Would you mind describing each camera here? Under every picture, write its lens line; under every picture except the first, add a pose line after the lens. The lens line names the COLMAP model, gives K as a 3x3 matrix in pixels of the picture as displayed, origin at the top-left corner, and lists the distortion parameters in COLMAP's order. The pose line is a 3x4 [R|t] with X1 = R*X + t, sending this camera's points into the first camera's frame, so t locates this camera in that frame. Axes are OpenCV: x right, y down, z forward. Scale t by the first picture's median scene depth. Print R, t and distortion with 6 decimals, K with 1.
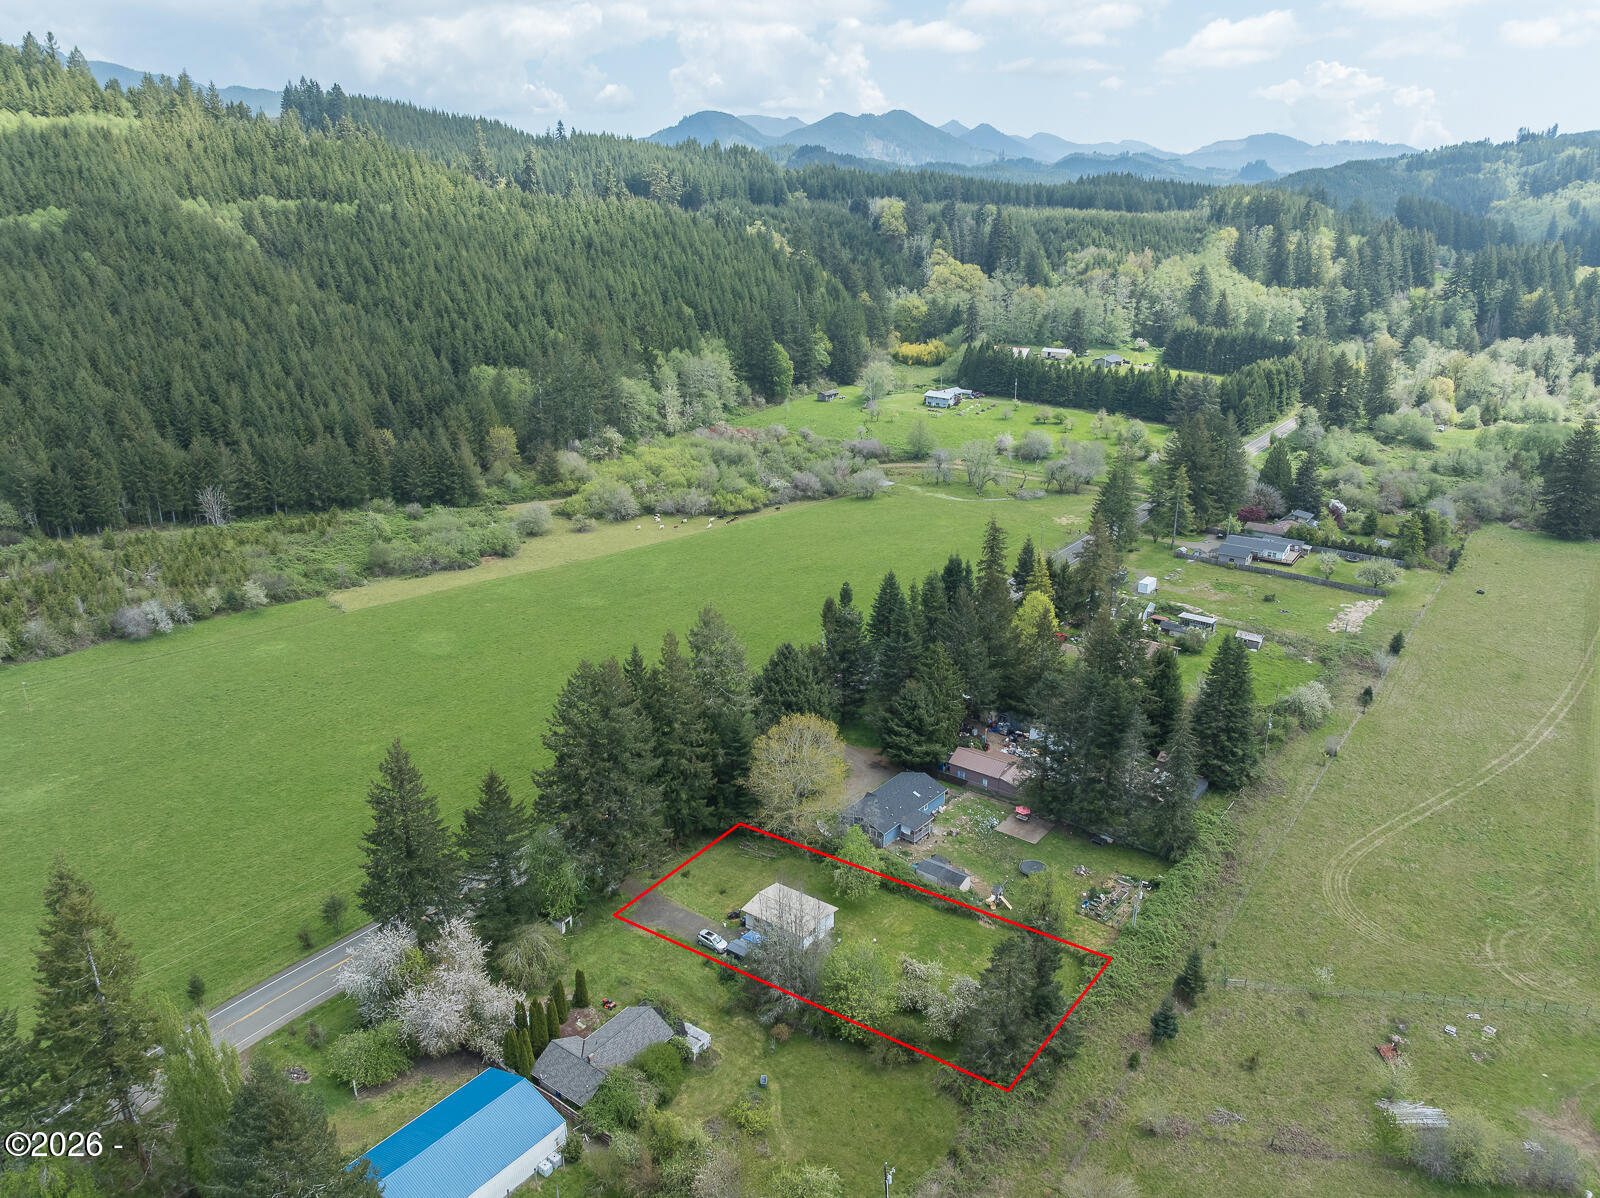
lens RADIAL K [[1130.5, 0, 800.0], [0, 1130.5, 599.0], [0, 0, 1]] dist [-0.048448, 0.018435]
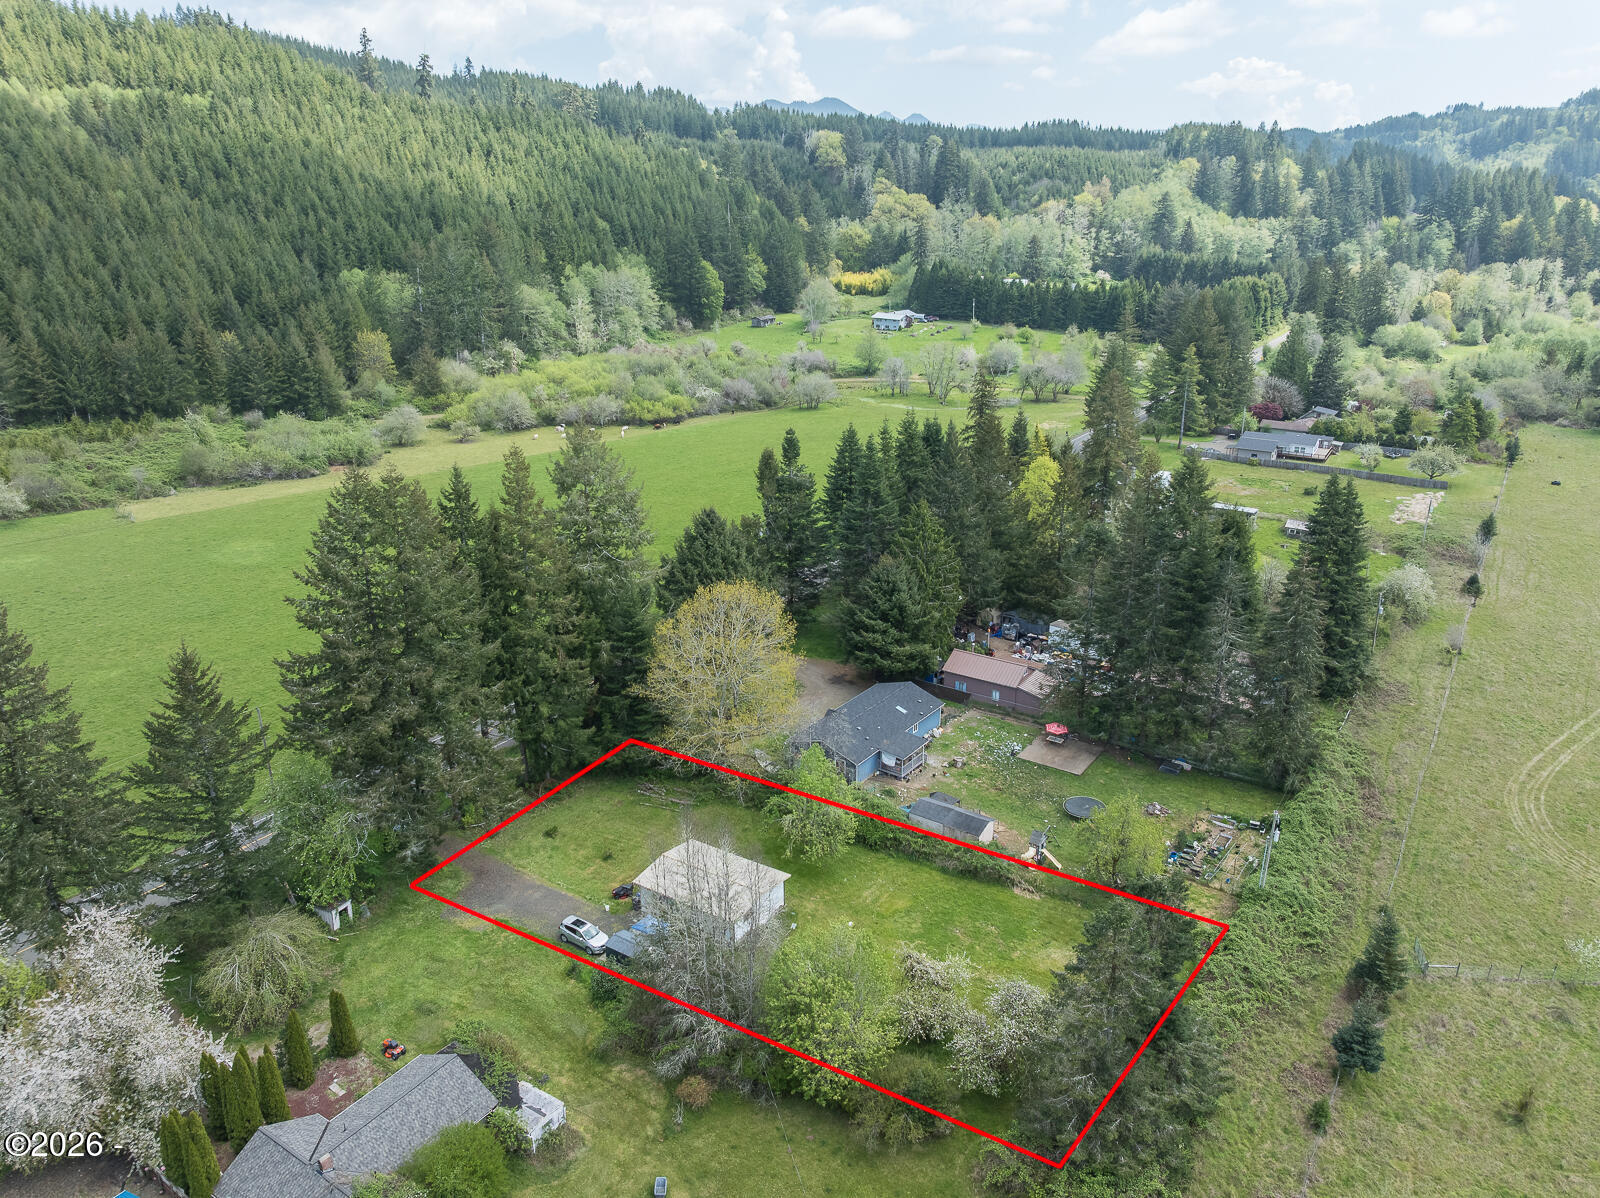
lens RADIAL K [[1137.4, 0, 800.0], [0, 1137.4, 599.0], [0, 0, 1]] dist [-0.065264, 0.038715]
pose [[0.998447, -0.021263, 0.051499, 0.004219], [0.021019, 0.999765, 0.005277, 0.048878], [-0.051600, -0.004186, 0.998659, 0.154588]]
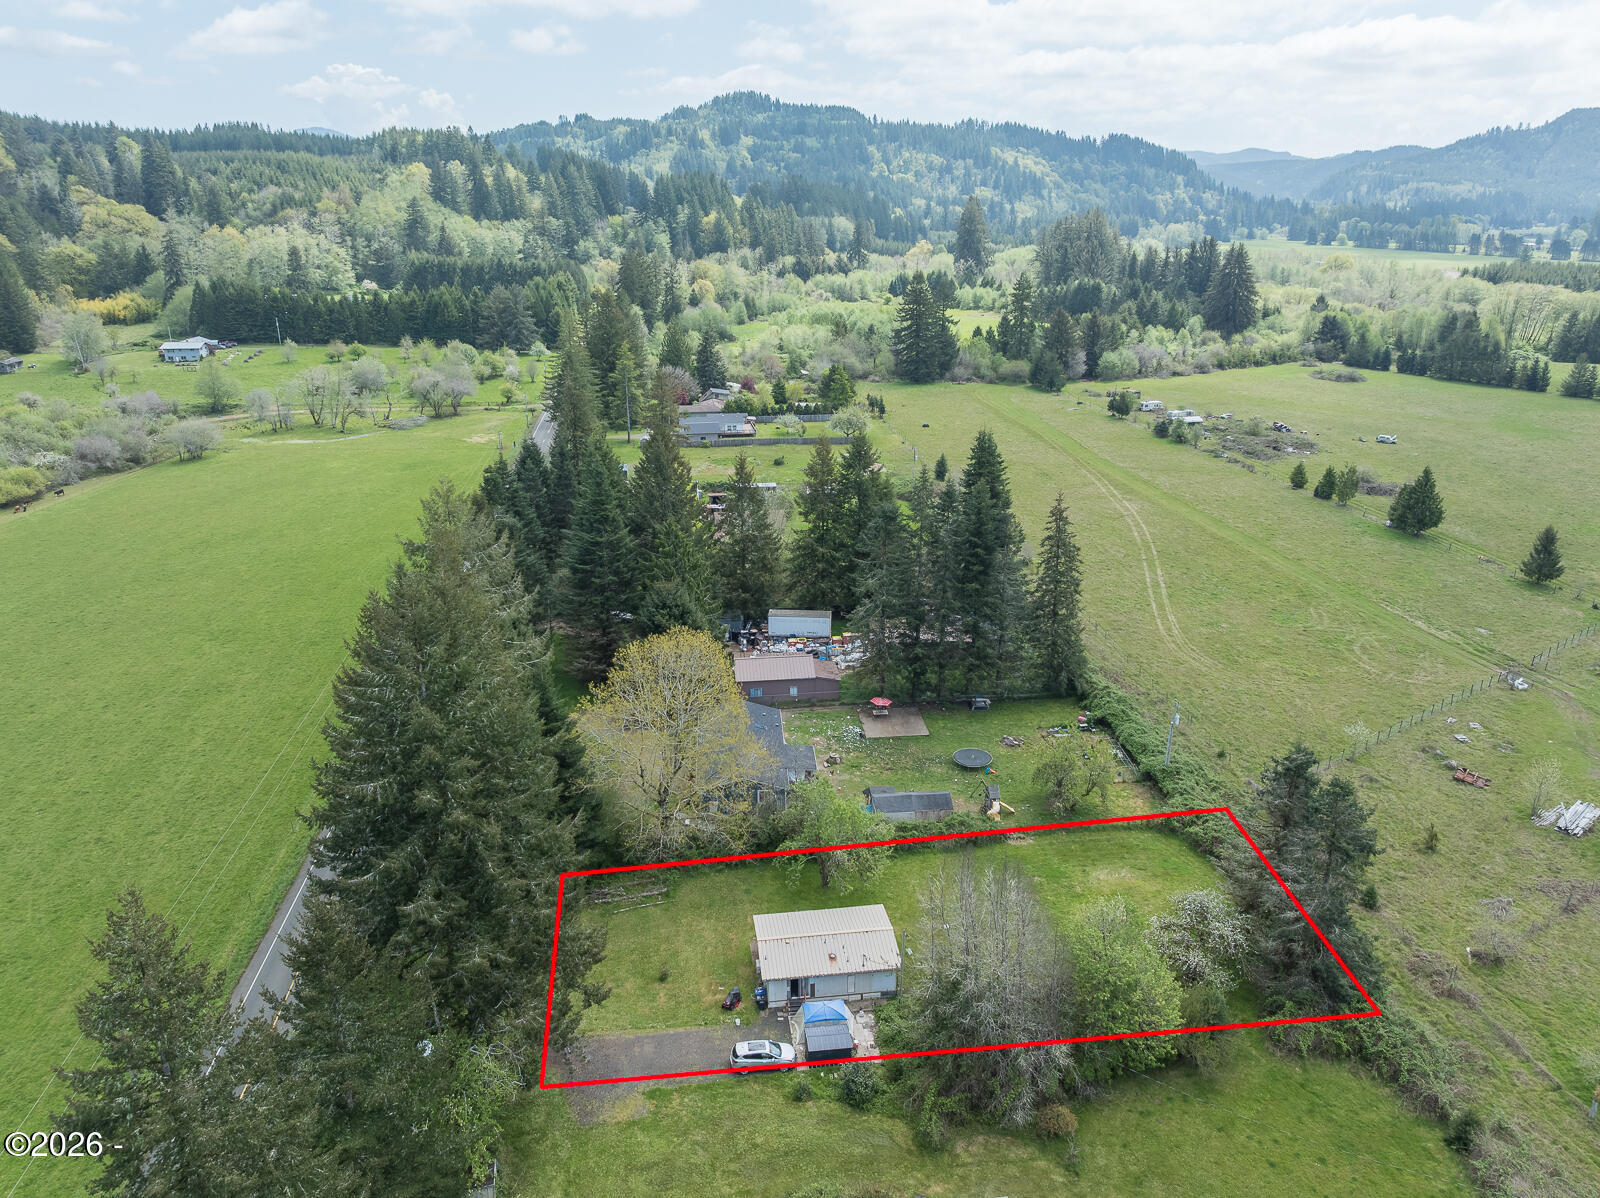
lens RADIAL K [[1133.2, 0, 800.0], [0, 1133.2, 599.0], [0, 0, 1]] dist [-0.063112, 0.041516]
pose [[0.727300, -0.232380, 0.645781, -0.139515], [0.230494, 0.968987, 0.089094, 0.022210], [-0.646457, 0.084051, 0.758306, 0.227123]]
